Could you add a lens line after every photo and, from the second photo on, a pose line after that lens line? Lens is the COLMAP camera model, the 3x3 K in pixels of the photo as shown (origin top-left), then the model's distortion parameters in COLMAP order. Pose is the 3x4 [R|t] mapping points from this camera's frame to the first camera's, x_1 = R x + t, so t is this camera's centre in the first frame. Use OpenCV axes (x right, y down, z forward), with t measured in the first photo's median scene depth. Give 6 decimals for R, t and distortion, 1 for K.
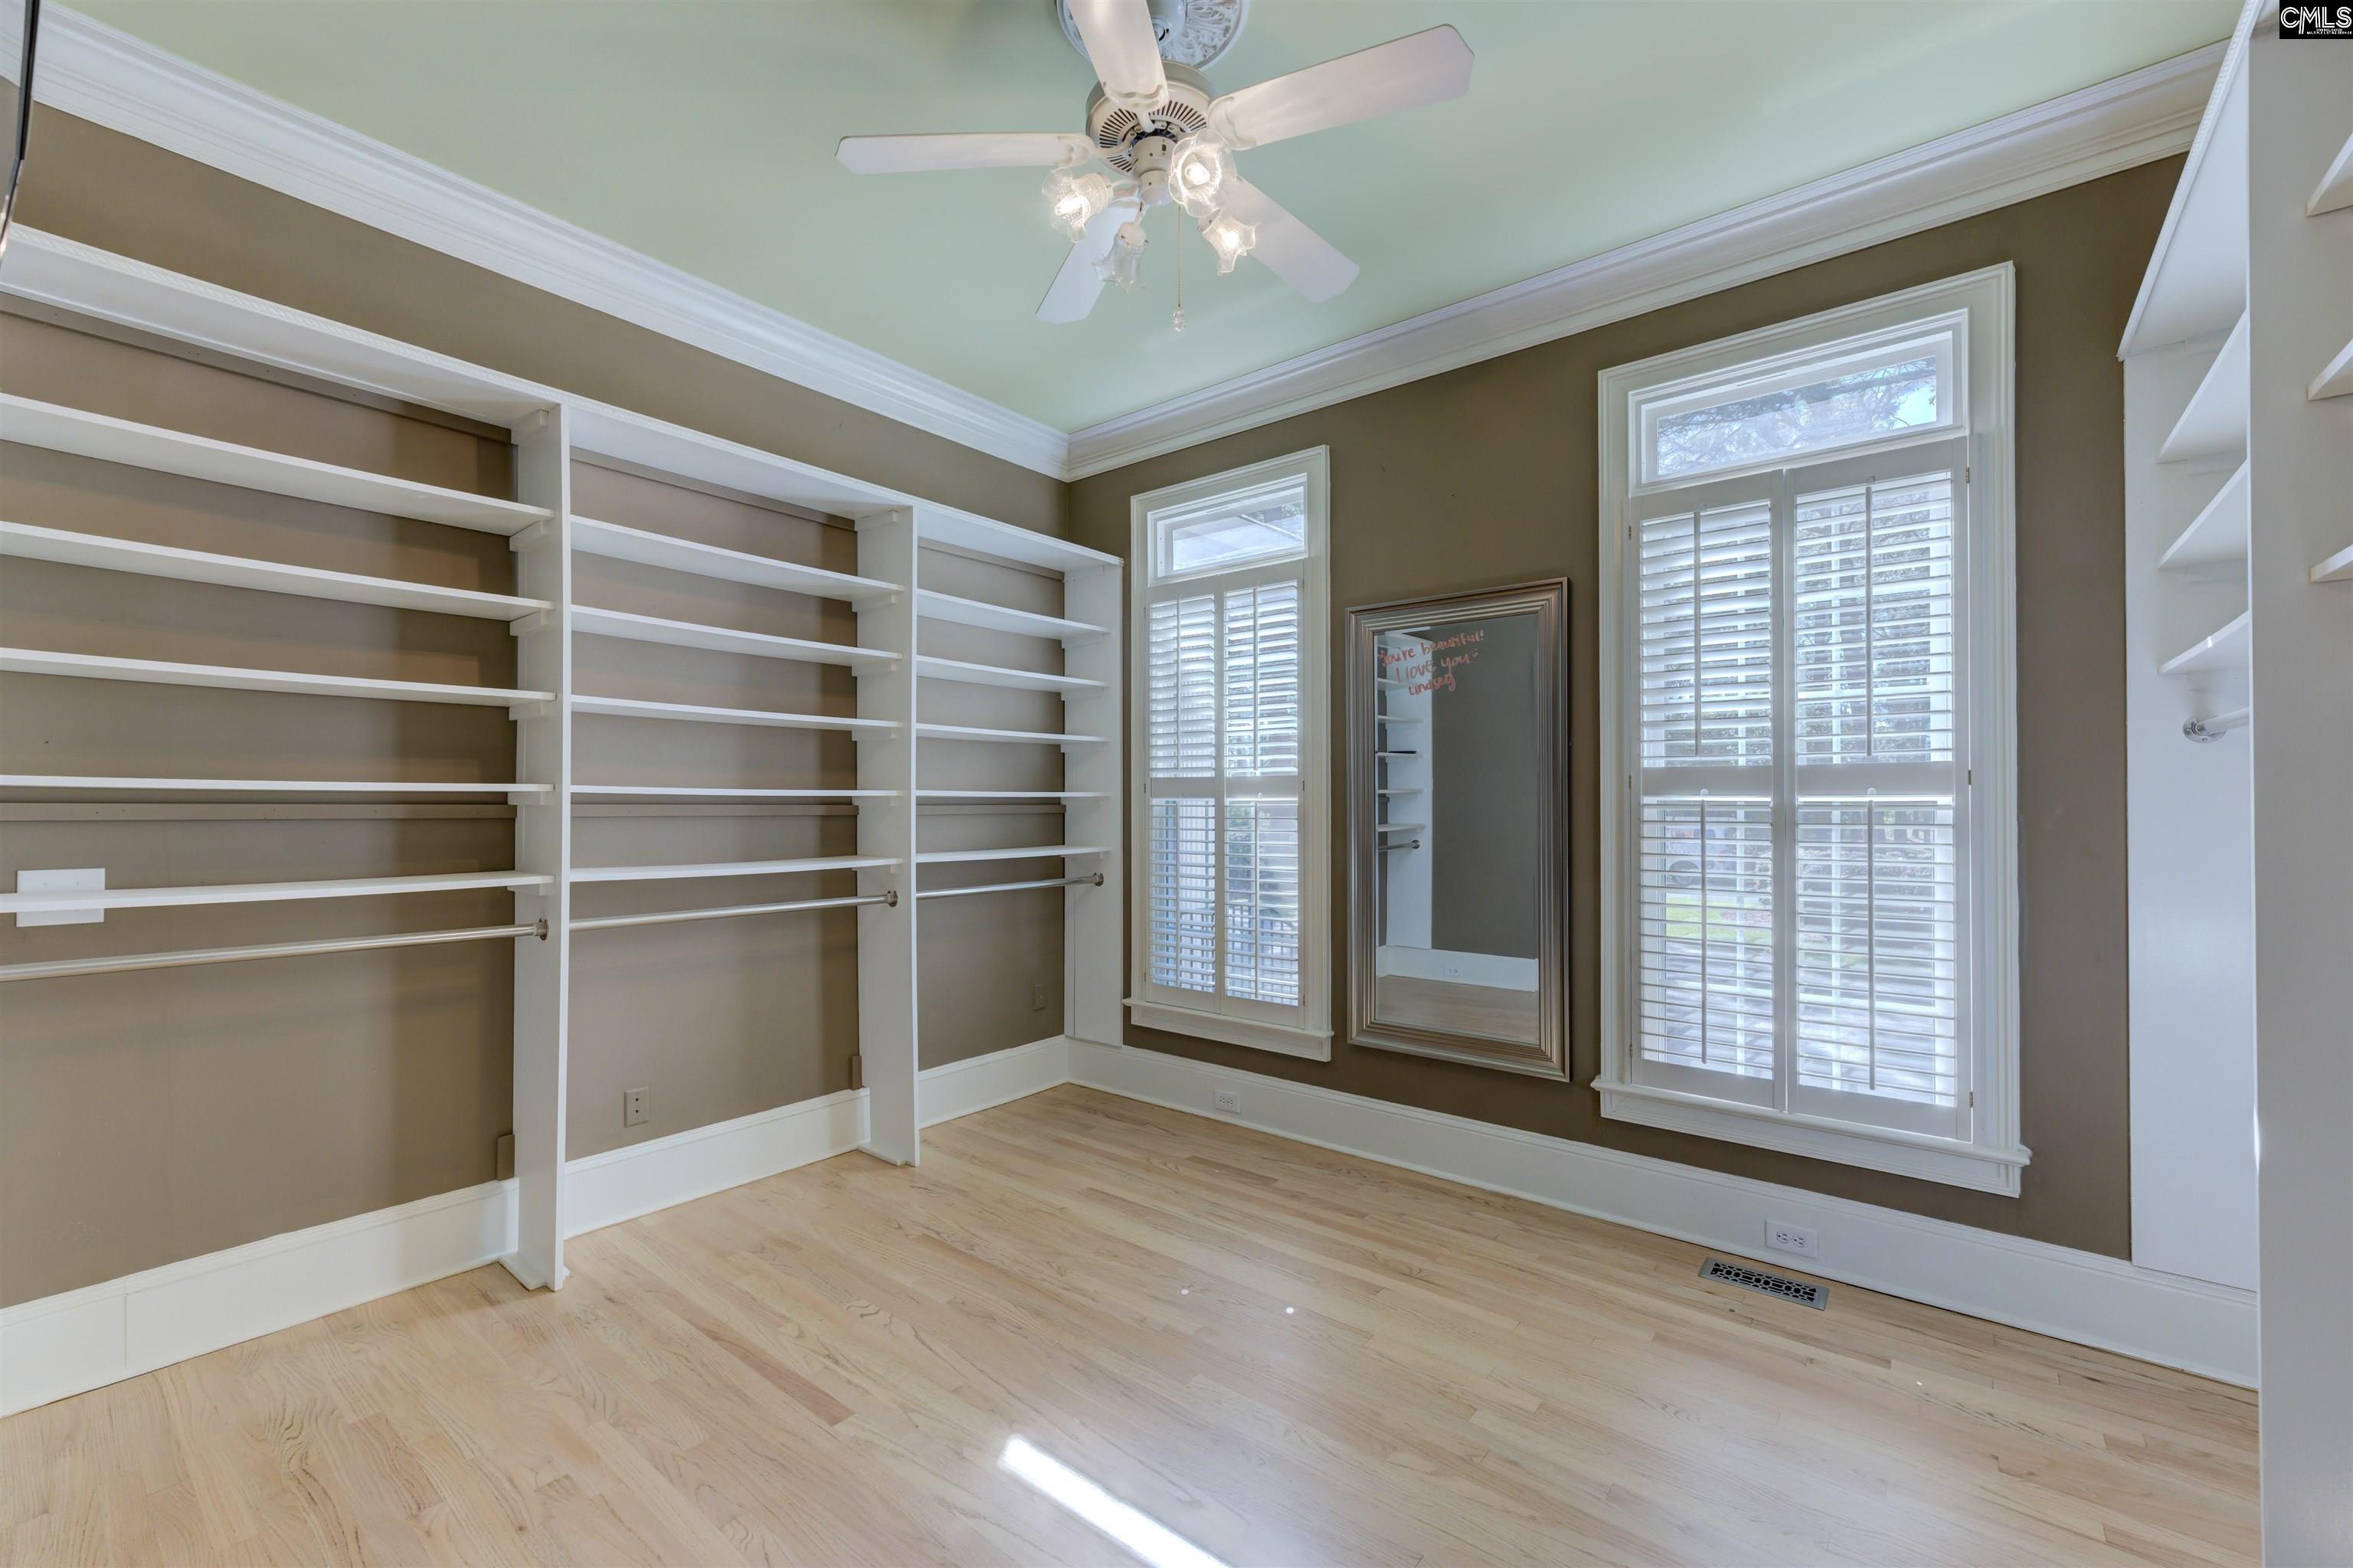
lens RADIAL K [[950.9, 0, 1154.2], [0, 950.9, 791.6], [0, 0, 1]] dist [-0.001551, 0.001013]
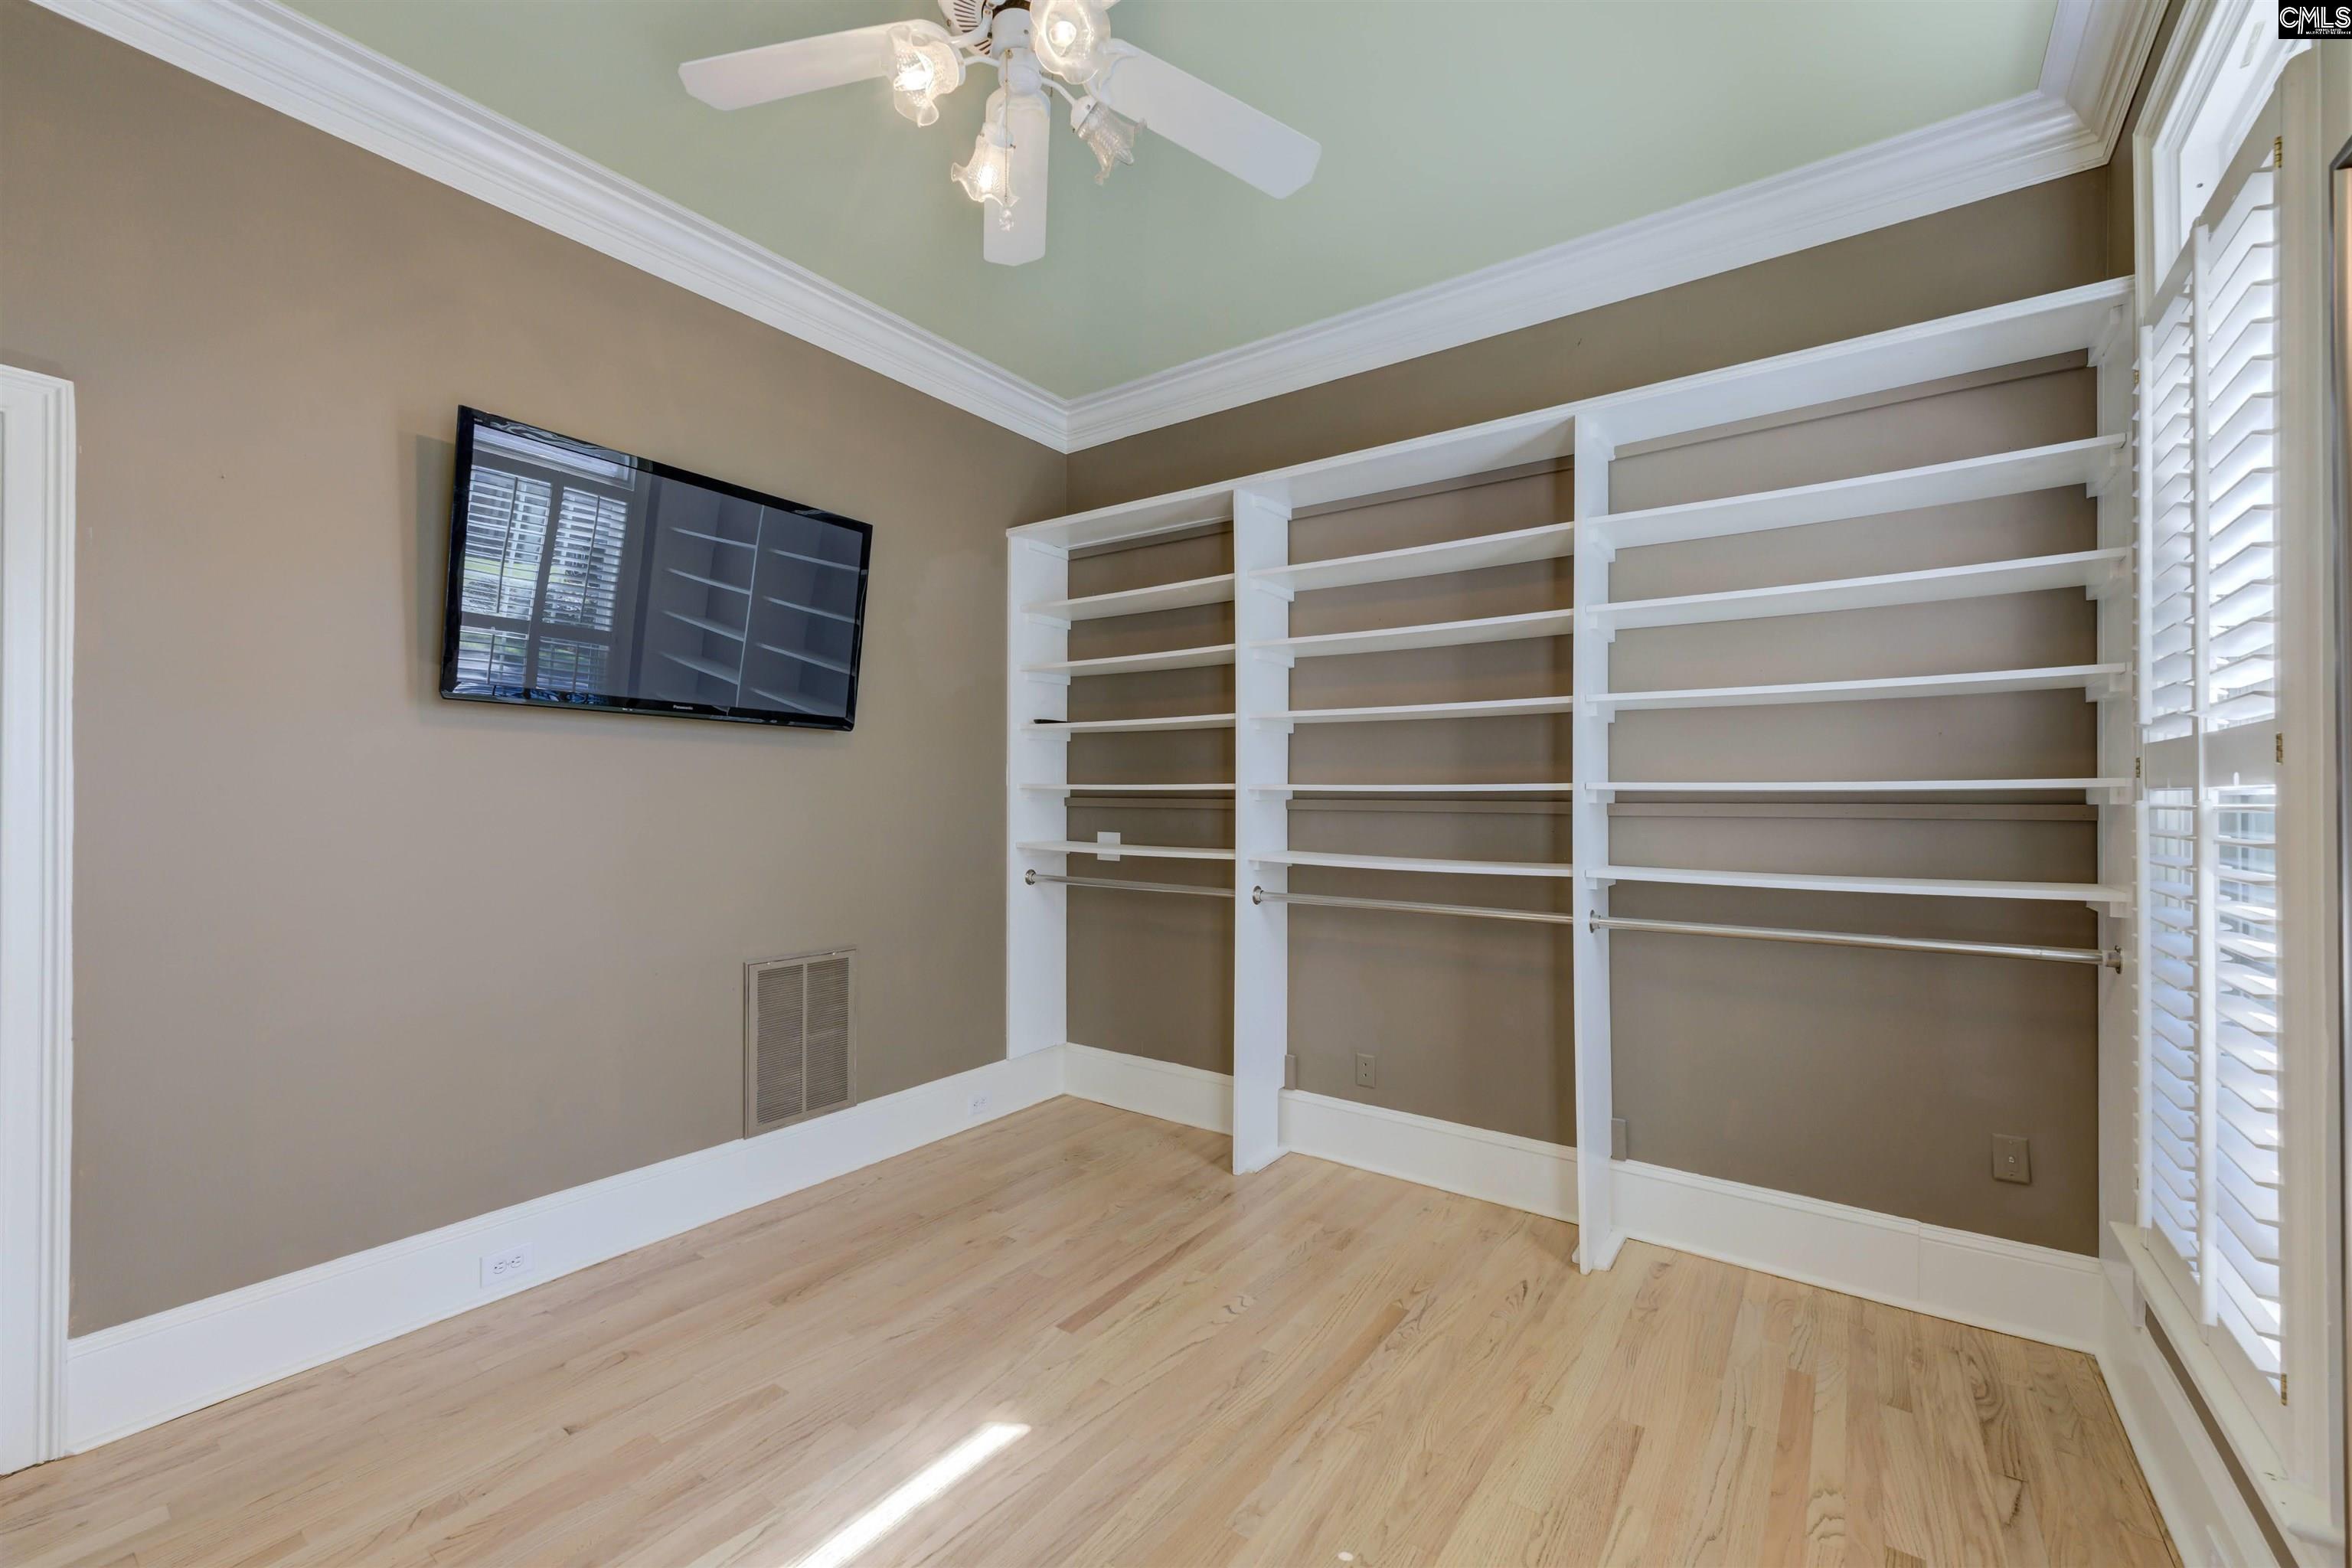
lens RADIAL K [[950.4, 0, 1166.0], [0, 950.4, 782.7], [0, 0, 1]] dist [-0.001551, 0.001013]
pose [[0.058392, -0.017732, -0.998136, 0.501225], [0.009116, 0.999810, -0.017229, 0.009184], [0.998252, -0.008093, 0.058542, 0.626193]]
